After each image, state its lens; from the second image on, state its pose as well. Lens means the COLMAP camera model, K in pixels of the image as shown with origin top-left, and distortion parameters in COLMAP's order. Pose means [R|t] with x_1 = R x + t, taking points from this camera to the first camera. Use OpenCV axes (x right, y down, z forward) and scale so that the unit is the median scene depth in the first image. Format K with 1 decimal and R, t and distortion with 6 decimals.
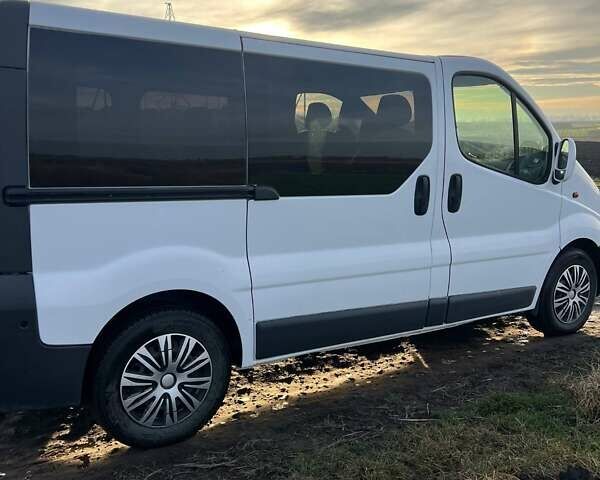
lens RADIAL K [[620.4, 0, 300.0], [0, 620.4, 240.0], [0, 0, 1]] dist [0.165612, -0.438250]
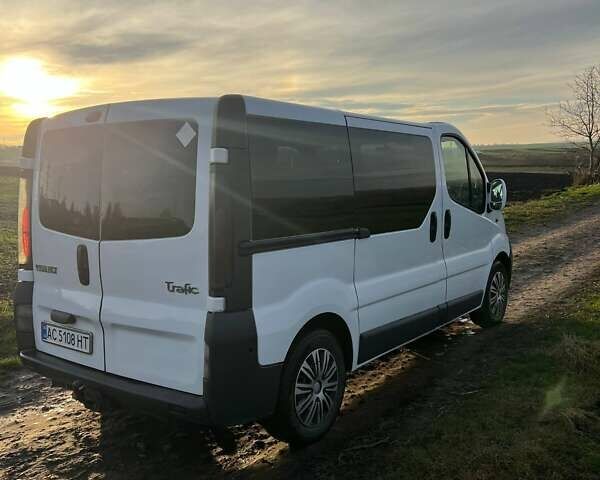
lens RADIAL K [[620.4, 0, 300.0], [0, 620.4, 240.0], [0, 0, 1]] dist [0.165612, -0.438250]
pose [[0.933540, -0.068320, 0.351903, -0.645628], [0.085972, 0.995691, -0.034763, -0.027225], [-0.348012, 0.062706, 0.935391, -0.169554]]
